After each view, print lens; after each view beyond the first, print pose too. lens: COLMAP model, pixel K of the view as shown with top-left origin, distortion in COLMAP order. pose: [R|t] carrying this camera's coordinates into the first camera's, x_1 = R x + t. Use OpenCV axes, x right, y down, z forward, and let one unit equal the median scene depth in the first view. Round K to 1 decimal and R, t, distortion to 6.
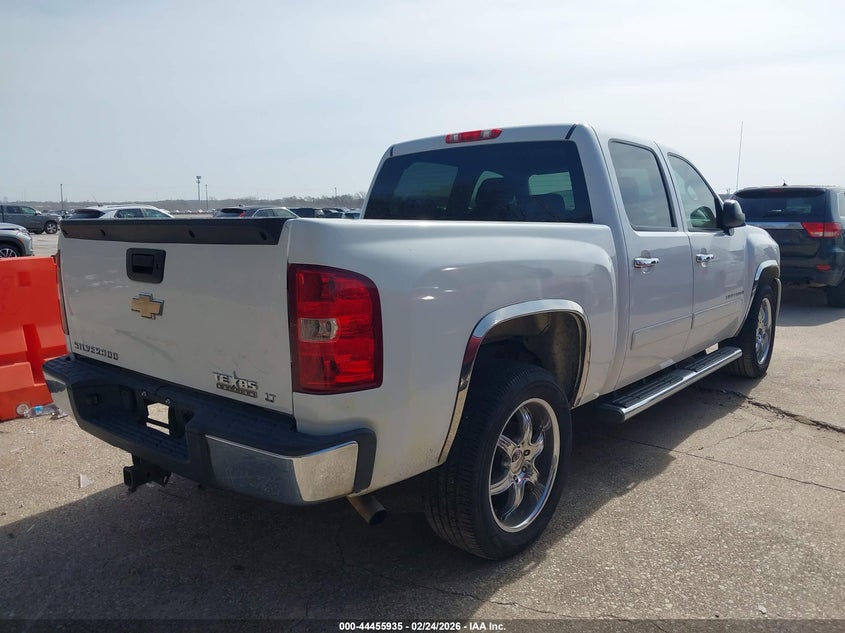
lens RADIAL K [[629.0, 0, 422.5], [0, 629.0, 316.5], [0, 0, 1]] dist [0.001647, 0.000455]
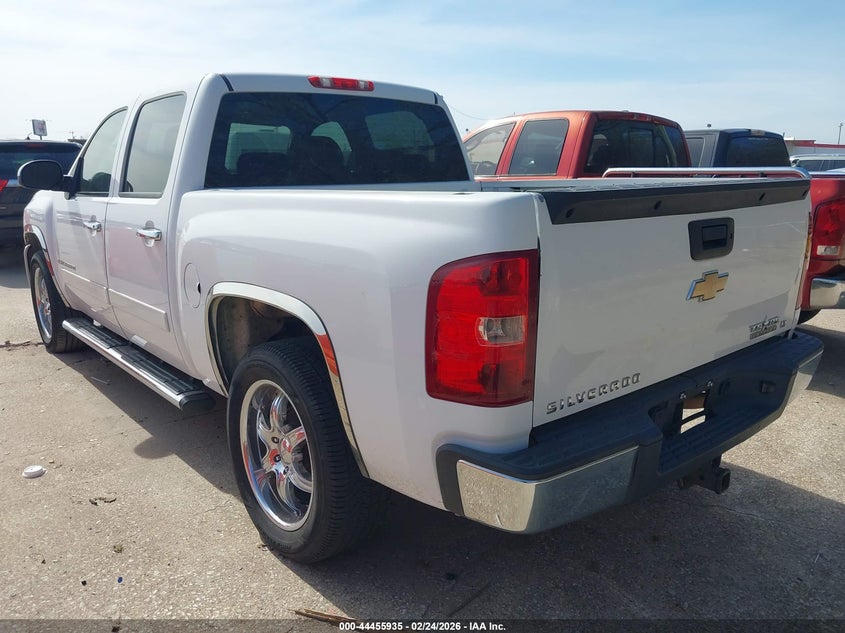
lens RADIAL K [[677.2, 0, 422.5], [0, 677.2, 316.5], [0, 0, 1]] dist [0.001409, 0.000308]
pose [[0.173470, -0.206371, 0.962974, -0.893351], [0.150713, 0.971844, 0.181122, -0.128074], [-0.973239, 0.113713, 0.199689, 0.754151]]
